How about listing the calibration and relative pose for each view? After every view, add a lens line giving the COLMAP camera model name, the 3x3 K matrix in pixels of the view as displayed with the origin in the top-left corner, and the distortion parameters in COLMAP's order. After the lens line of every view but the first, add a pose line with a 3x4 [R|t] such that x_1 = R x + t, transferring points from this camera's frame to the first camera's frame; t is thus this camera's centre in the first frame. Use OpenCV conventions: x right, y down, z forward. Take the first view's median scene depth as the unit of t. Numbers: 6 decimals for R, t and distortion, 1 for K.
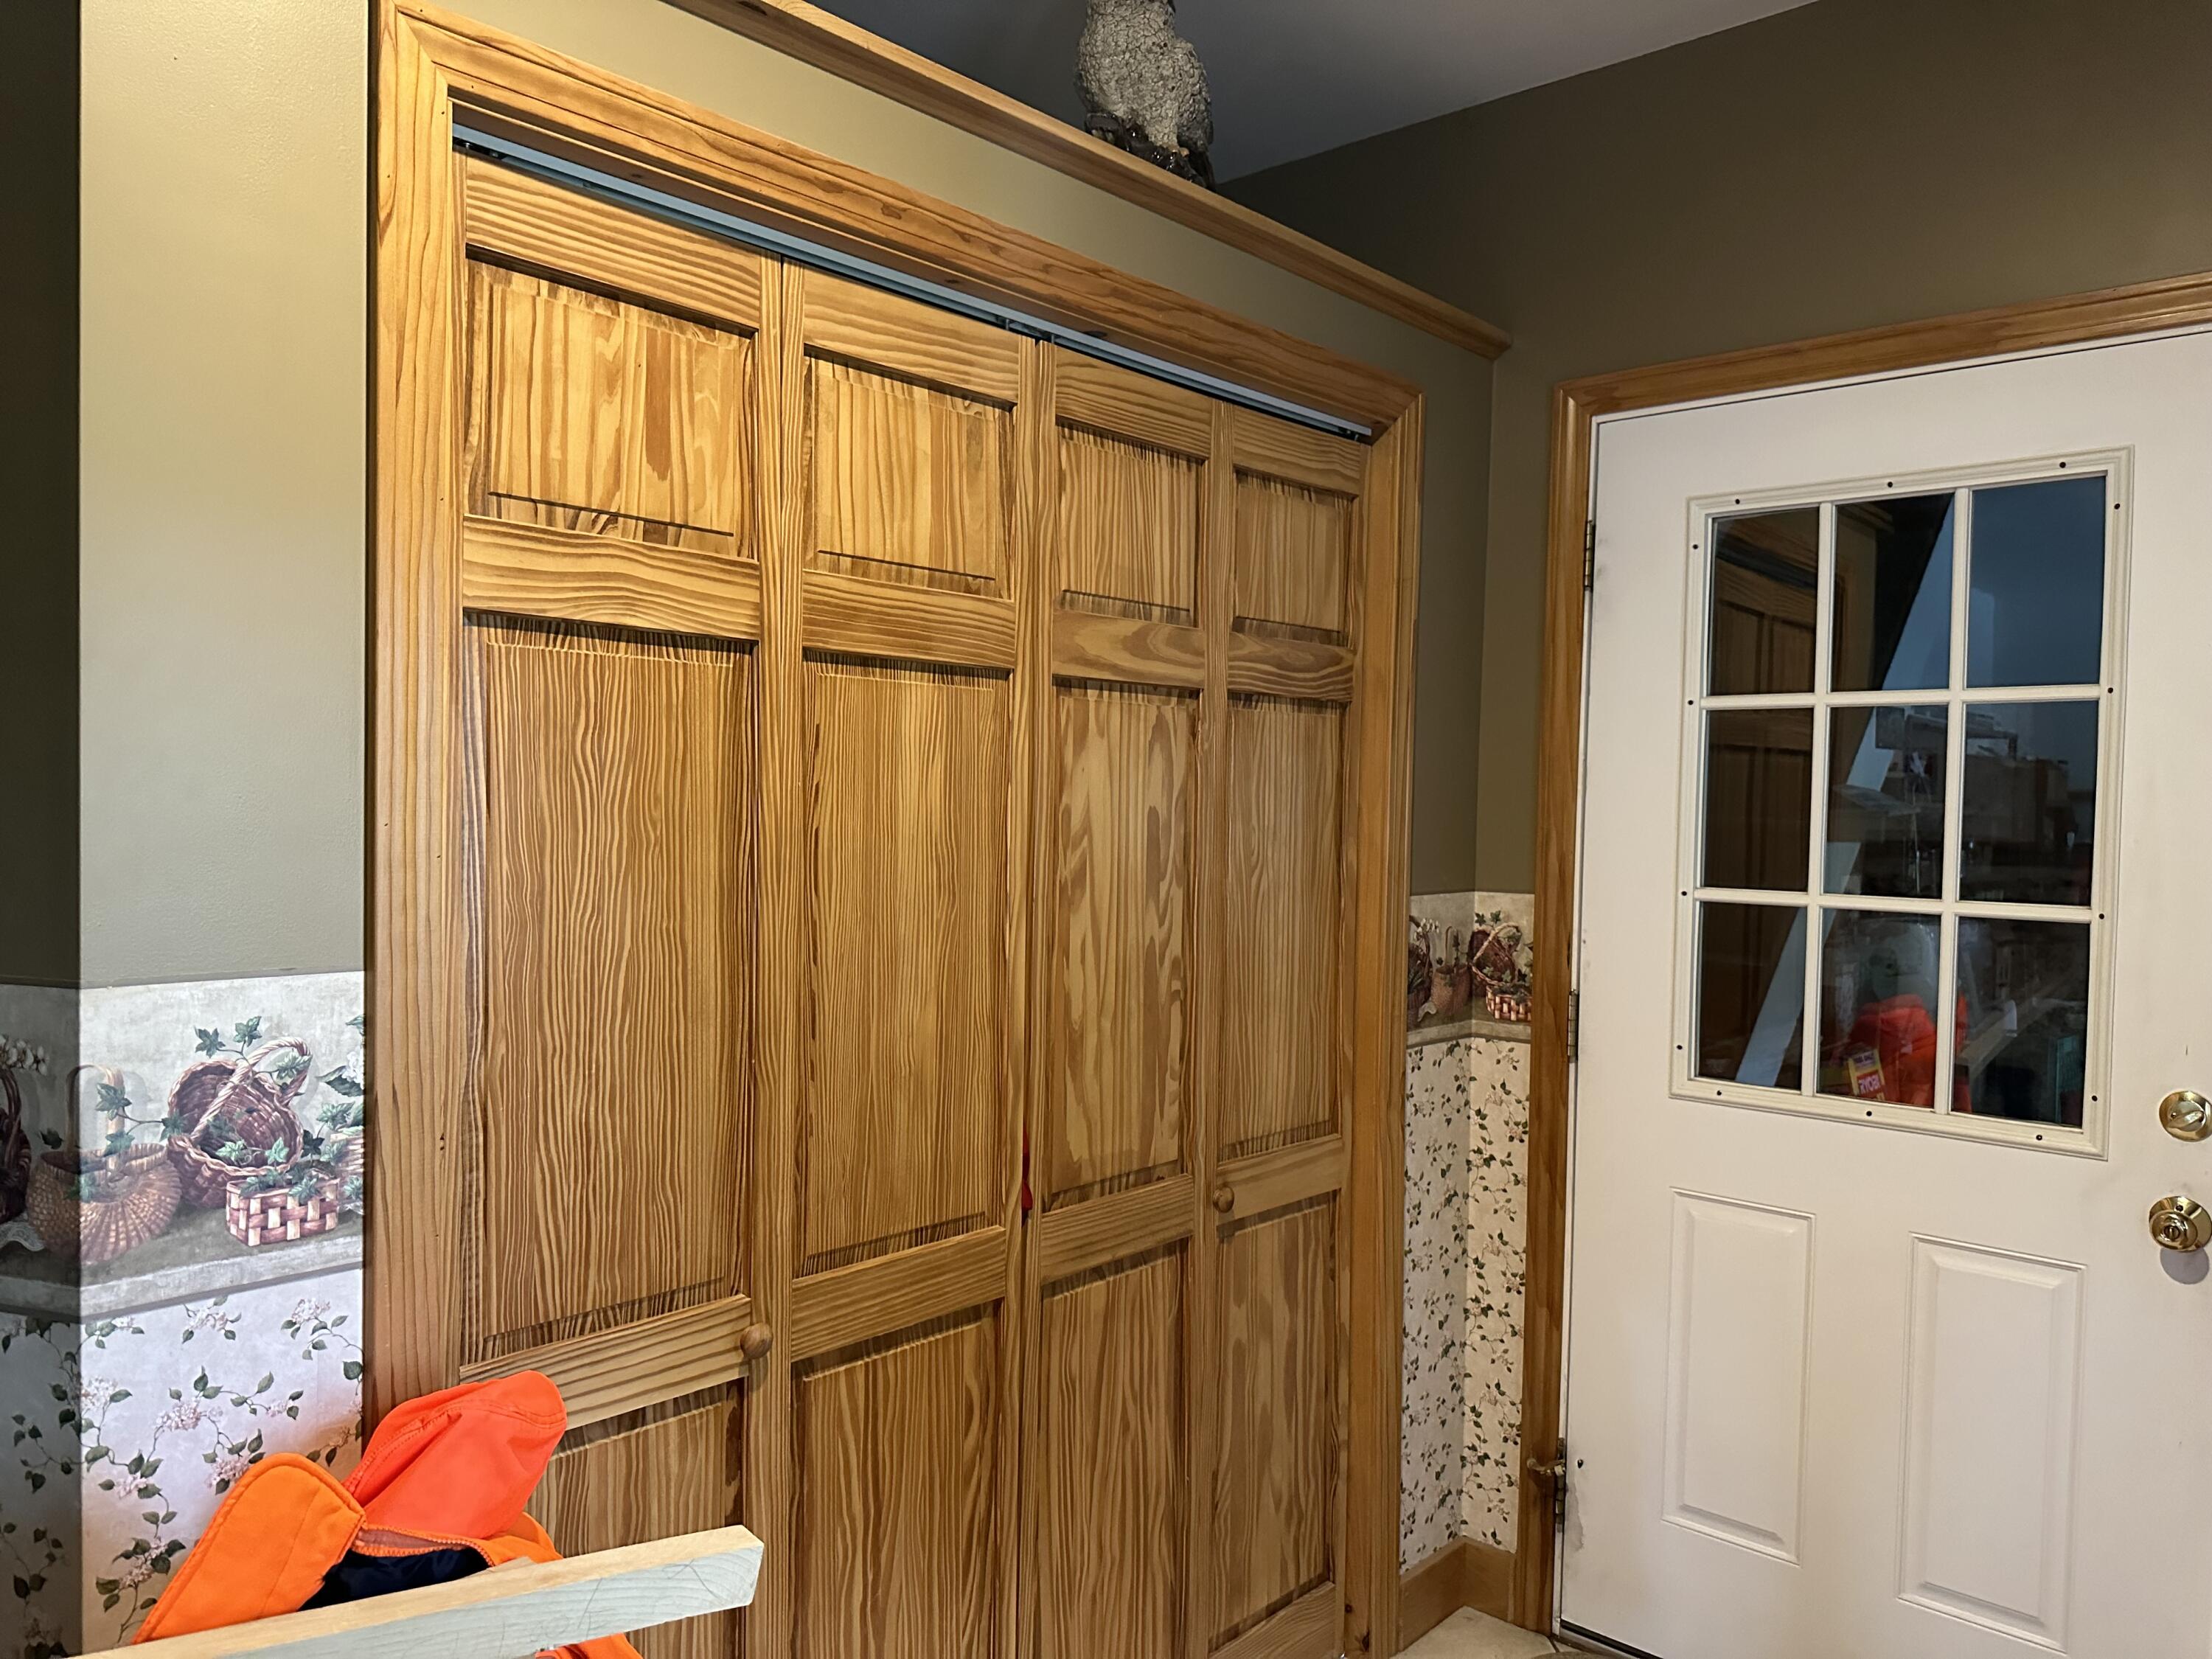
lens RADIAL K [[1599.9, 0, 1059.4], [0, 1599.9, 840.8], [0, 0, 1]] dist [0.061400, -0.075159]
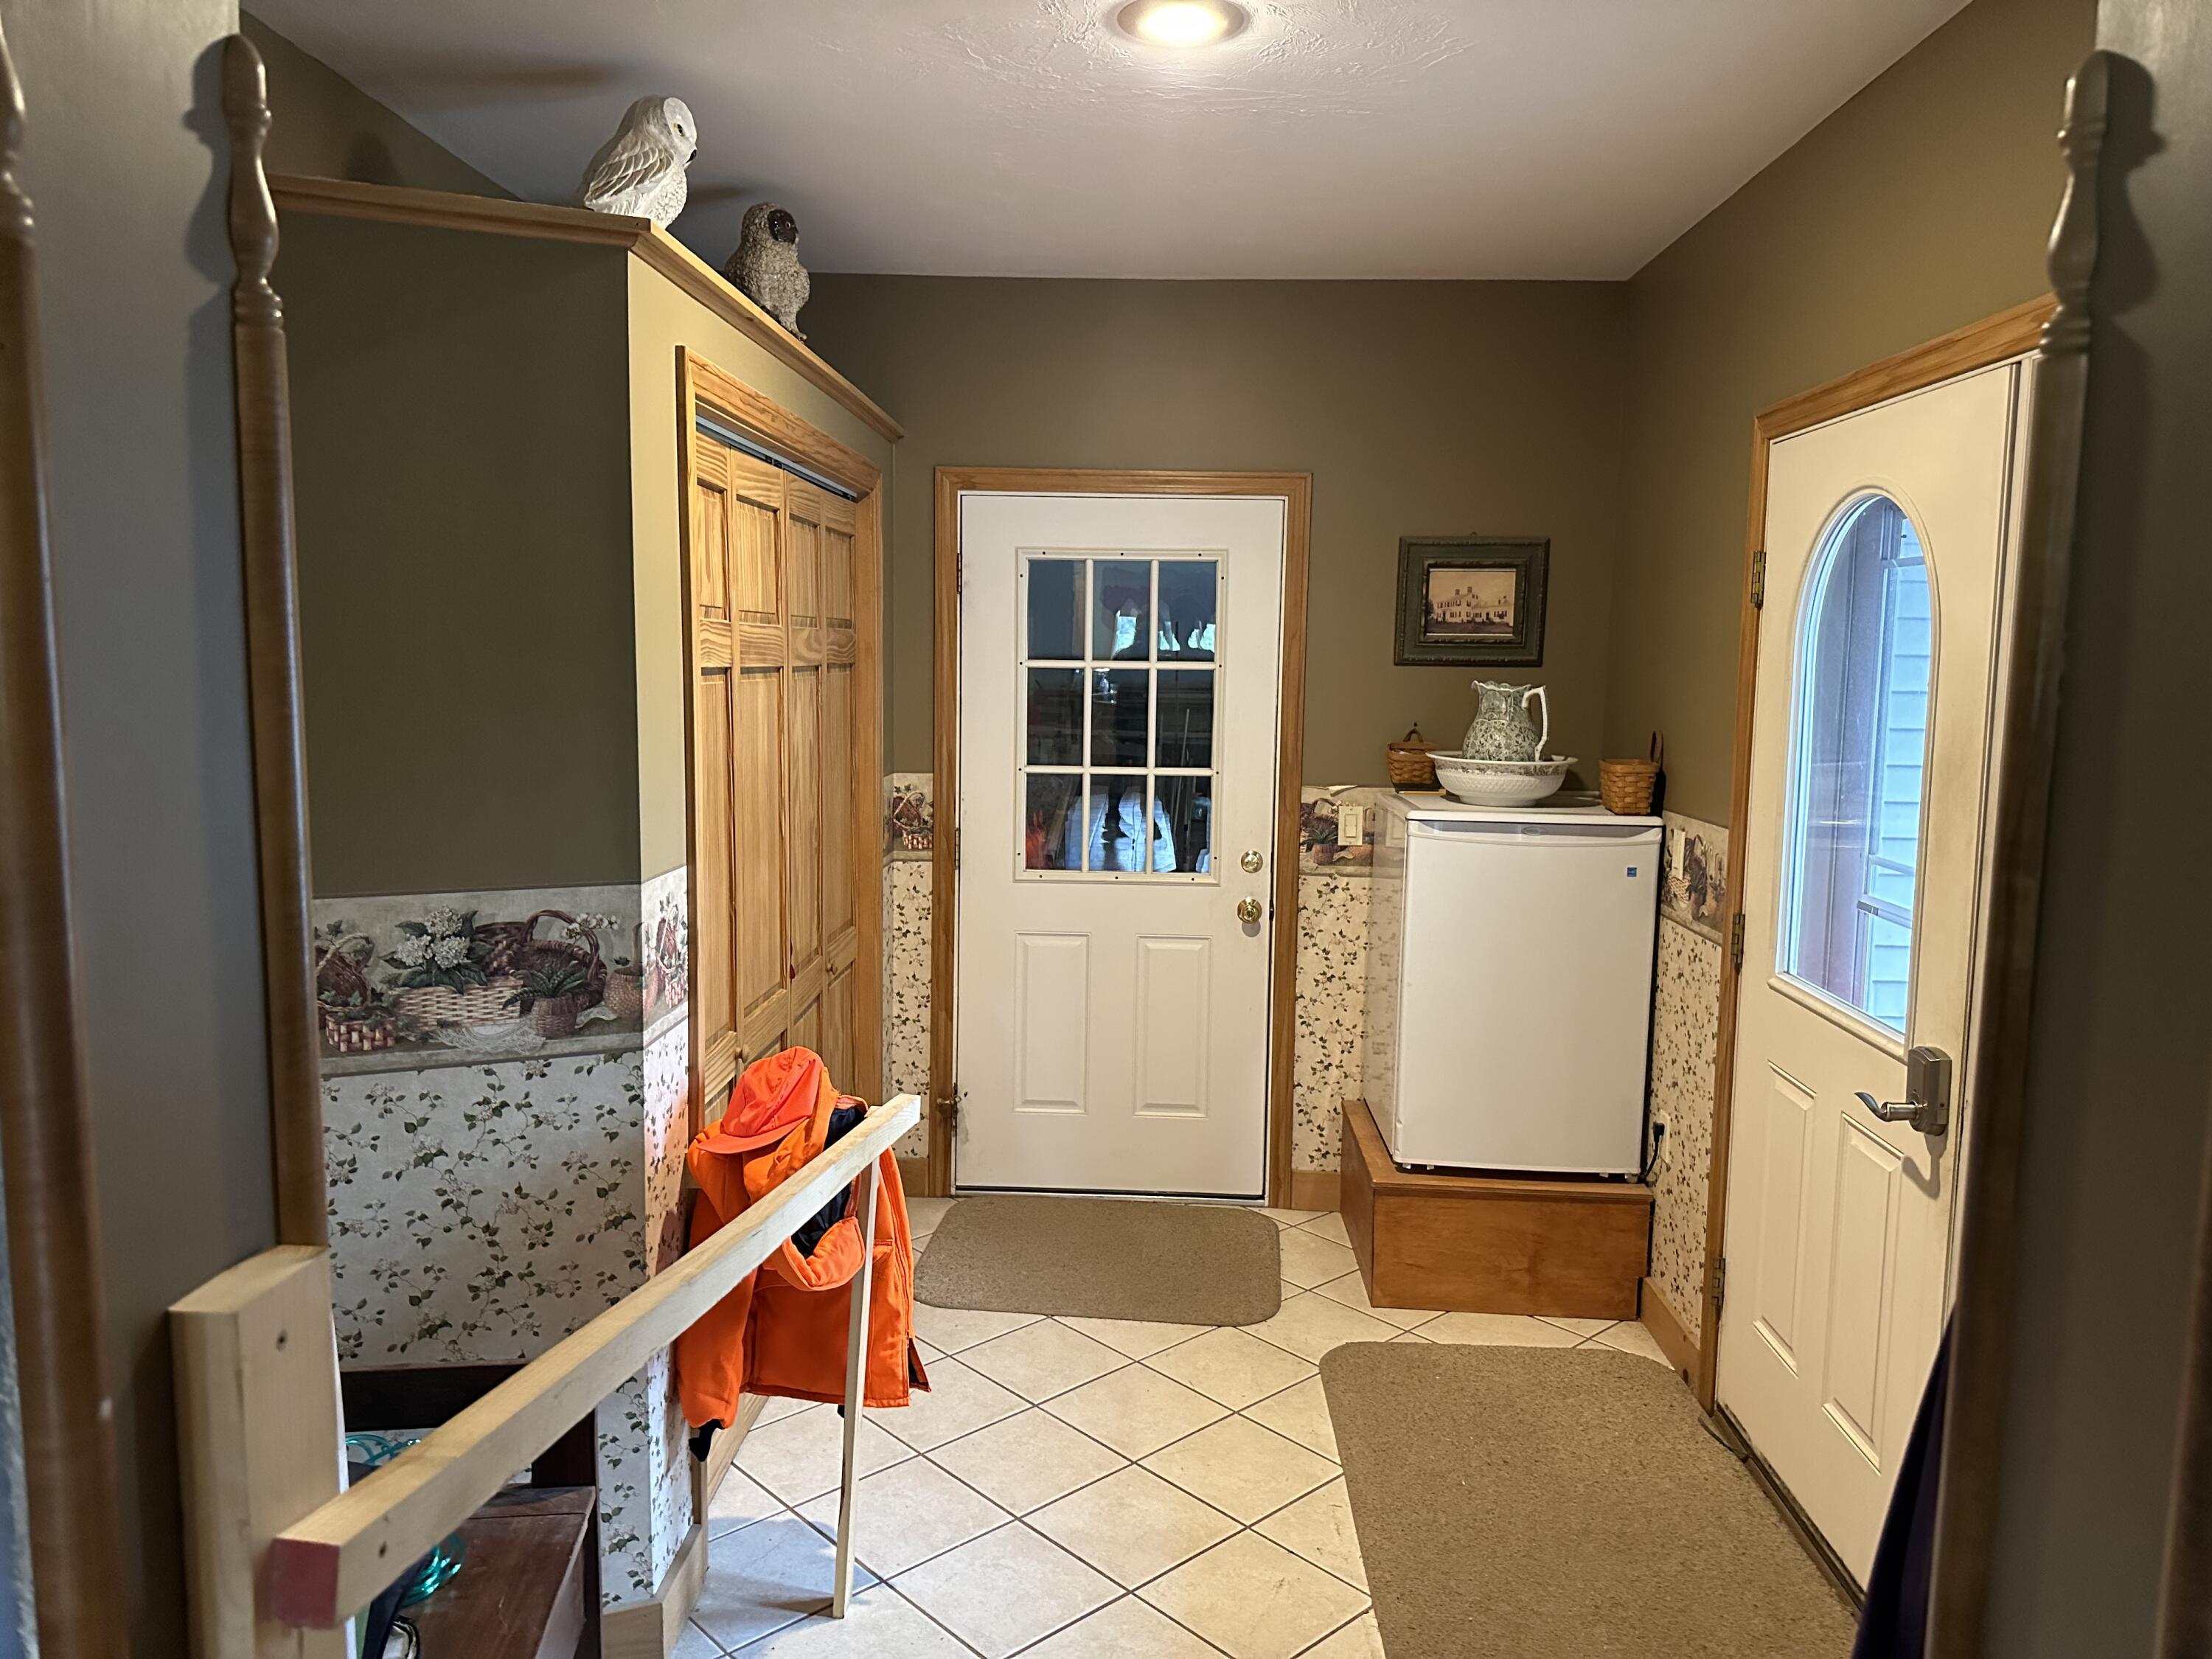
lens RADIAL K [[1546.0, 0, 1106.9], [0, 1546.0, 838.6], [0, 0, 1]] dist [0.140629, -0.196280]
pose [[0.765741, -0.083450, 0.637712, -0.662875], [0.018696, 0.994016, 0.107626, -0.076714], [-0.642877, -0.070491, 0.762719, -0.398056]]
